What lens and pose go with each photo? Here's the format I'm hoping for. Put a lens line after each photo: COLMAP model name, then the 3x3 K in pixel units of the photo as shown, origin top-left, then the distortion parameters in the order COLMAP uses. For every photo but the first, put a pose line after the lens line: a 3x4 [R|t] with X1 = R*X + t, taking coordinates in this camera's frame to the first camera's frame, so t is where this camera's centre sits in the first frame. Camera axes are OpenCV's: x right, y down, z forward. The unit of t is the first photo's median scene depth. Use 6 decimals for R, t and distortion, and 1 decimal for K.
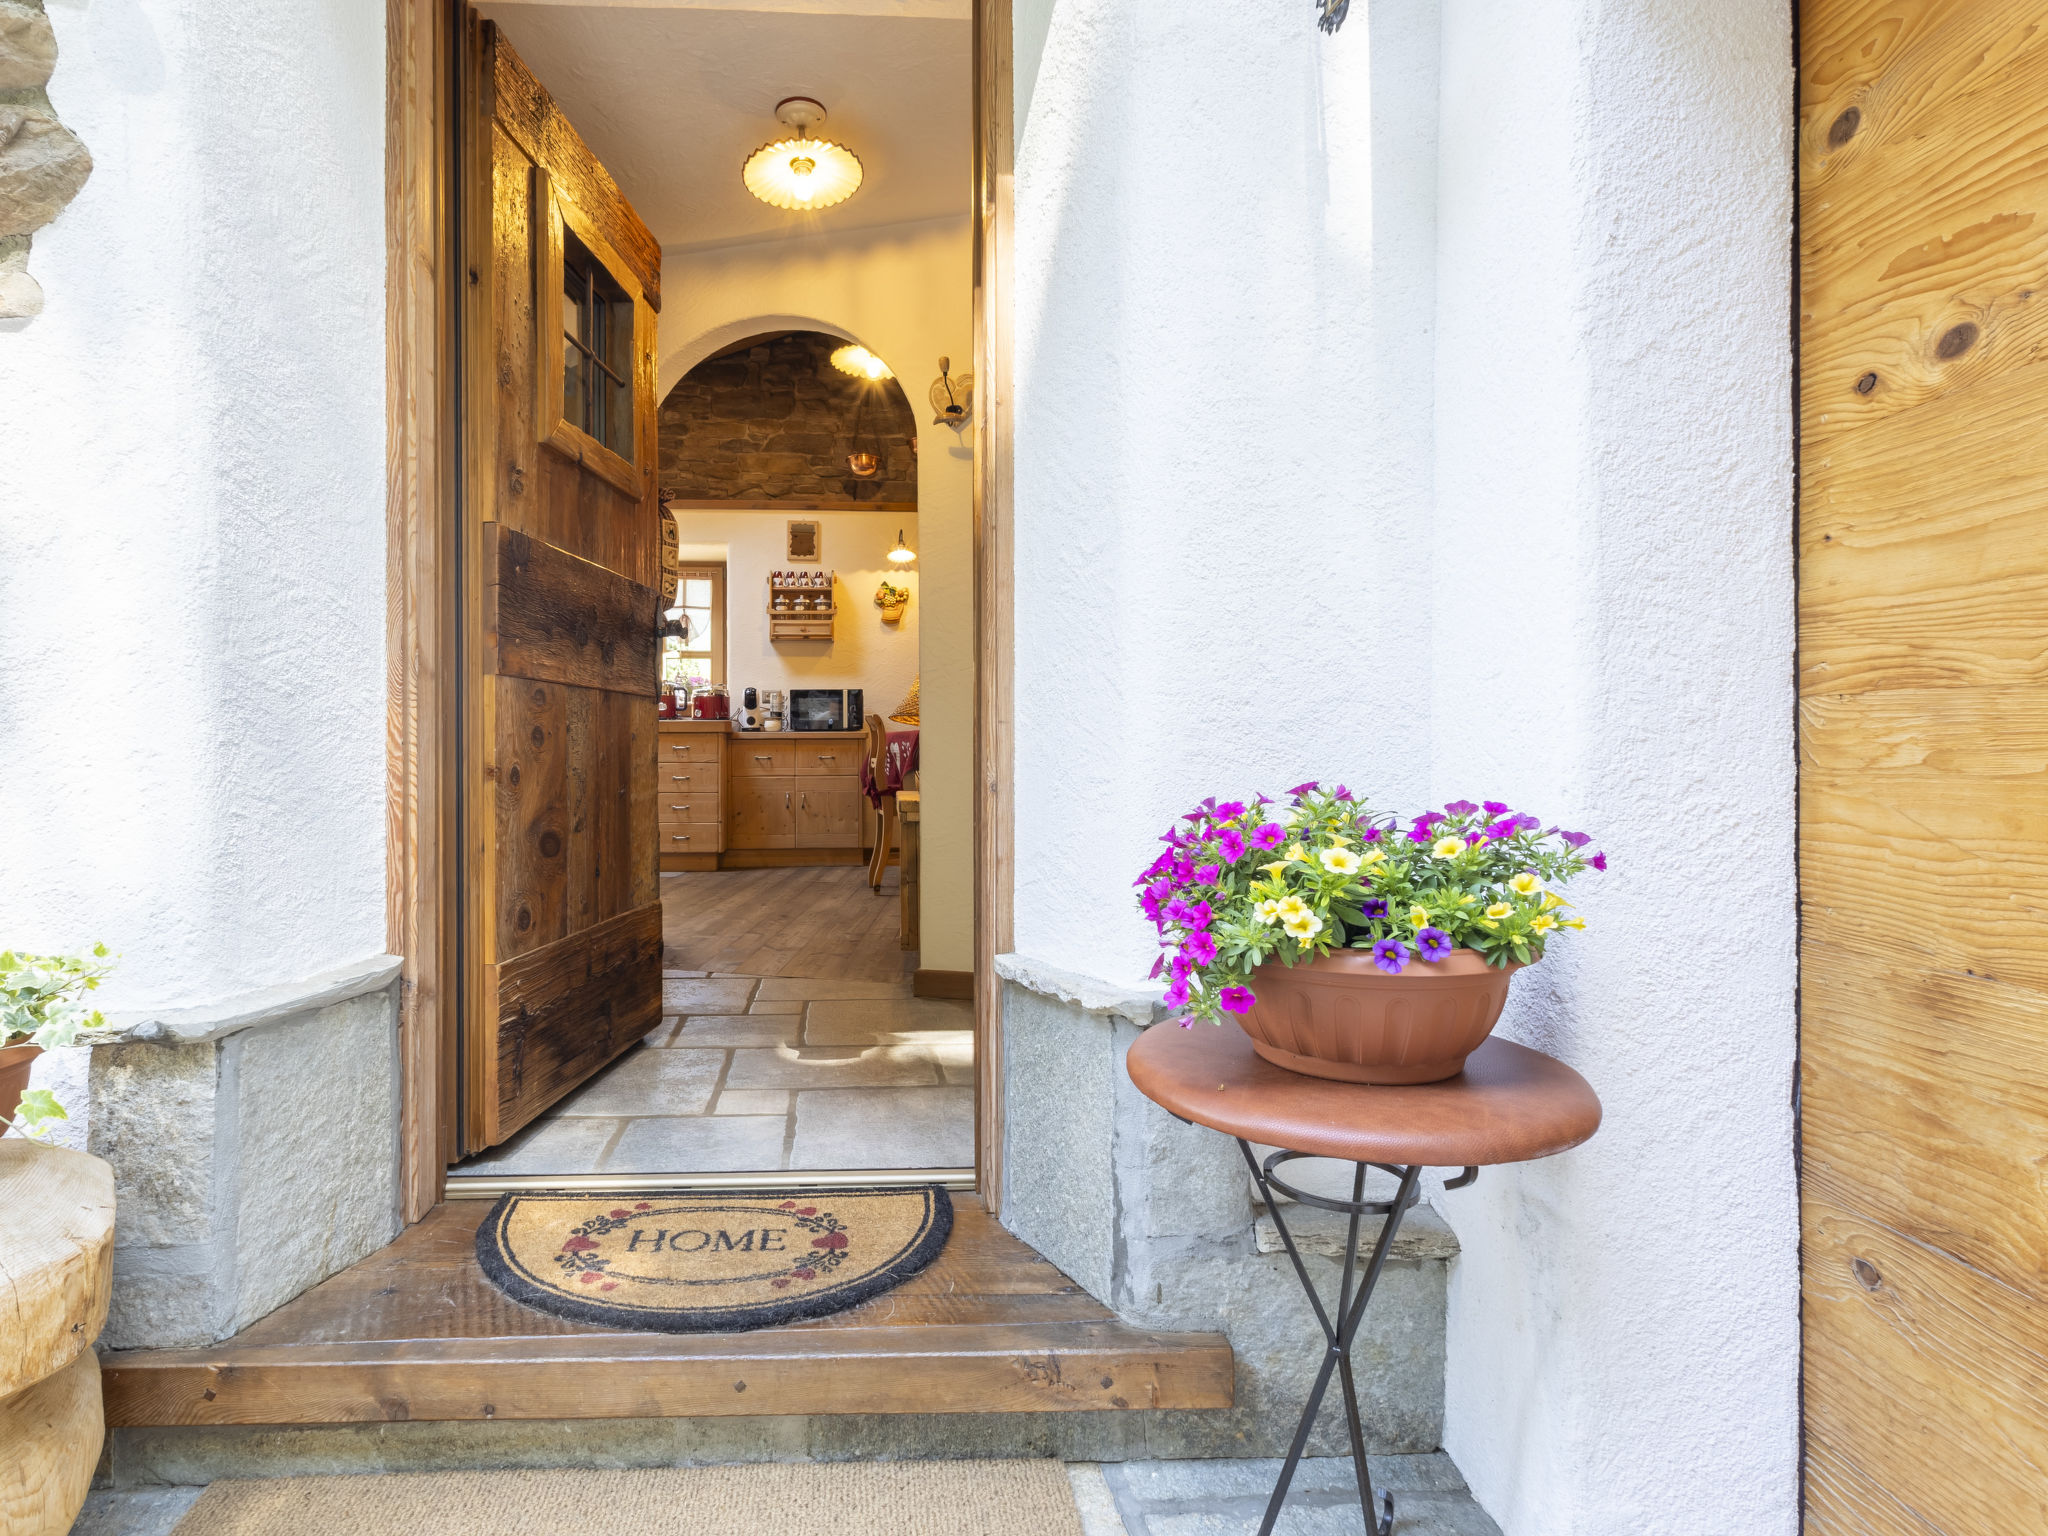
lens RADIAL K [[1276.4, 0, 1021.3], [0, 1276.4, 768.5], [0, 0, 1]] dist [0.005932, 0.000429]
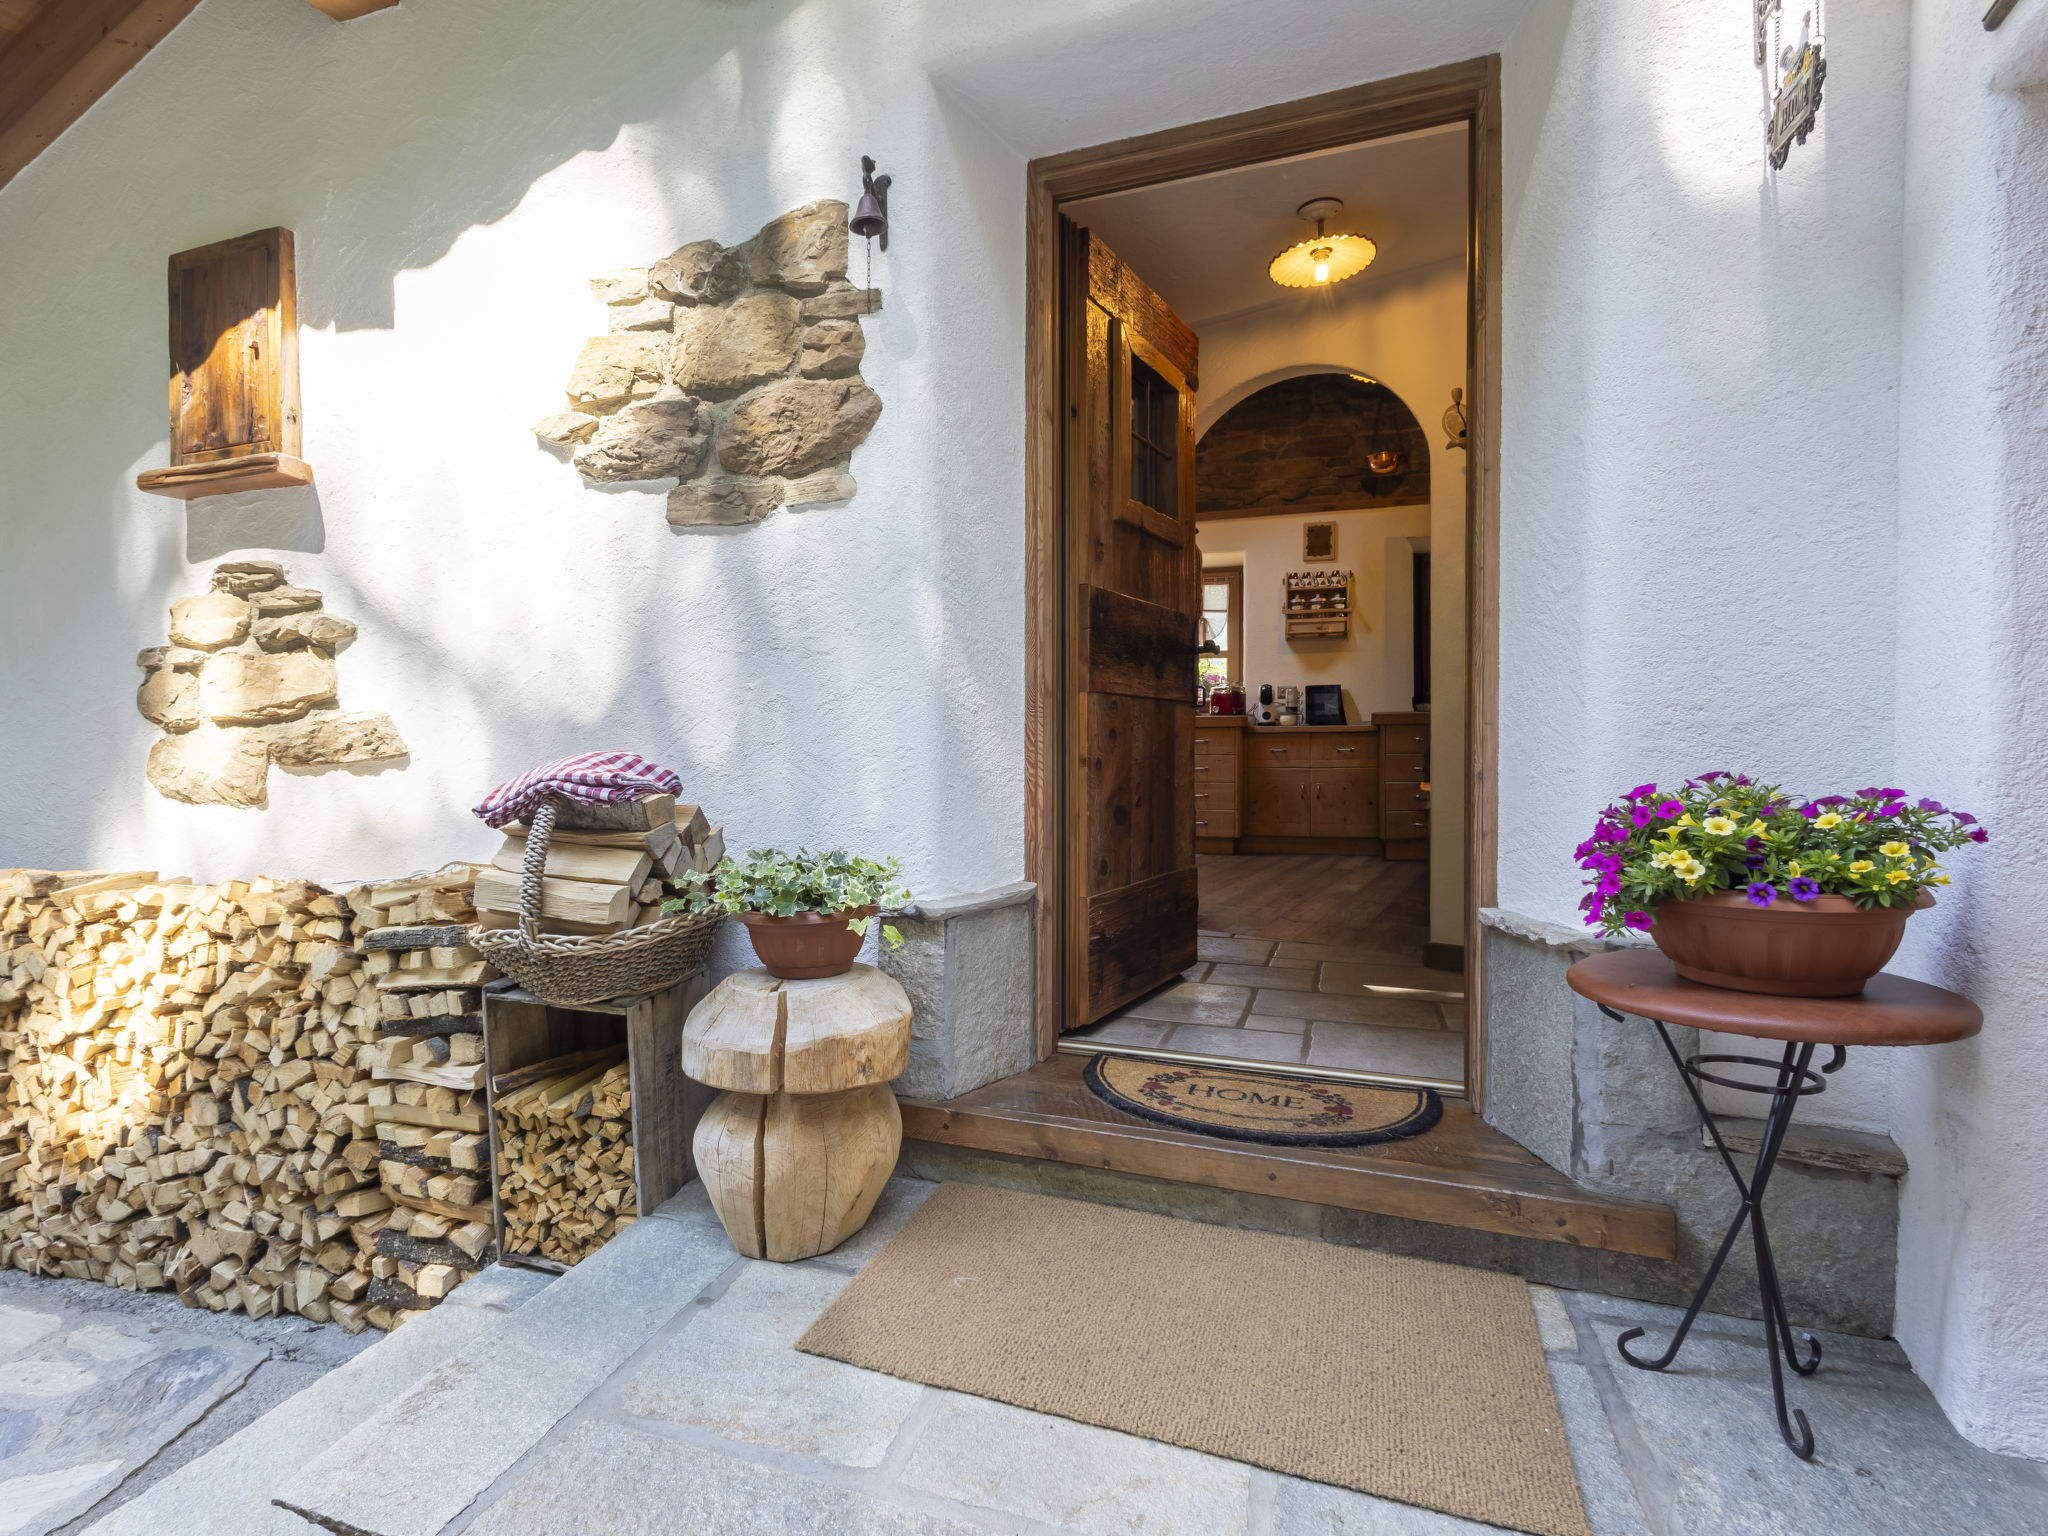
lens RADIAL K [[1315.5, 0, 781.6], [0, 1315.5, 754.2], [0, 0, 1]] dist [0.005122, -0.002585]
pose [[0.849258, 0.003717, -0.527966, 0.025320], [-0.006105, 0.999978, -0.002780, 0.000415], [0.527944, 0.005584, 0.849261, -0.149845]]
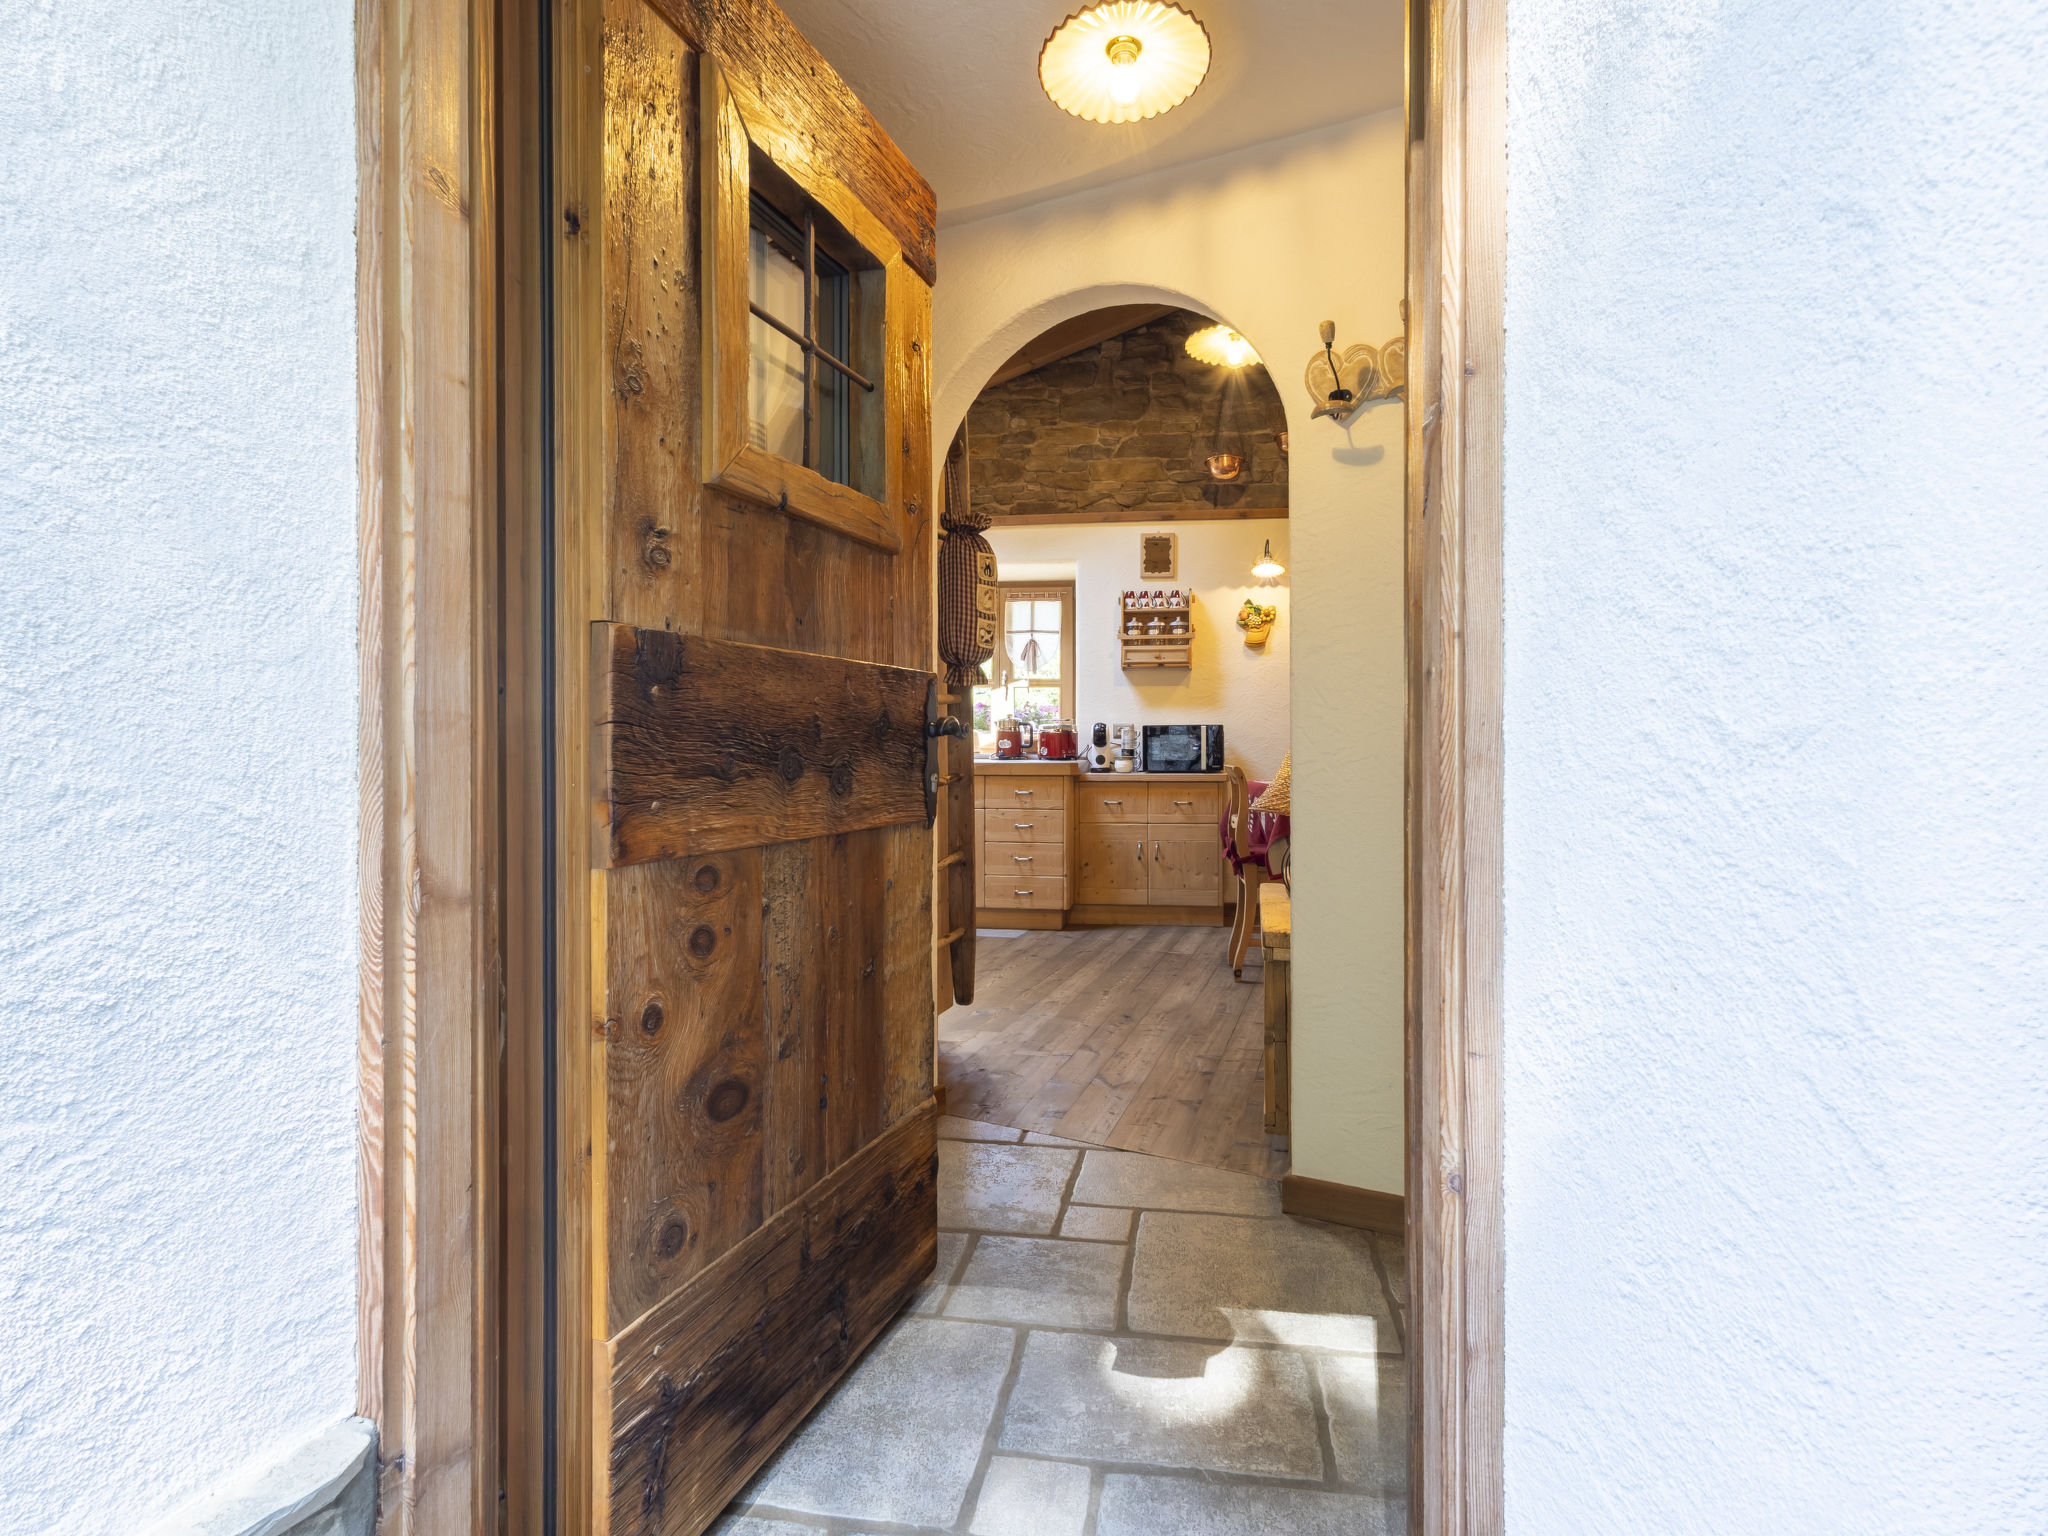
lens RADIAL K [[1210.3, 0, 1135.8], [0, 1210.3, 779.9], [0, 0, 1]] dist [0.009694, 0.000709]
pose [[0.979491, 0.003846, -0.201450, -0.015488], [0.001775, 0.999614, 0.027714, -0.047967], [0.201479, -0.027503, 0.979107, 0.172890]]
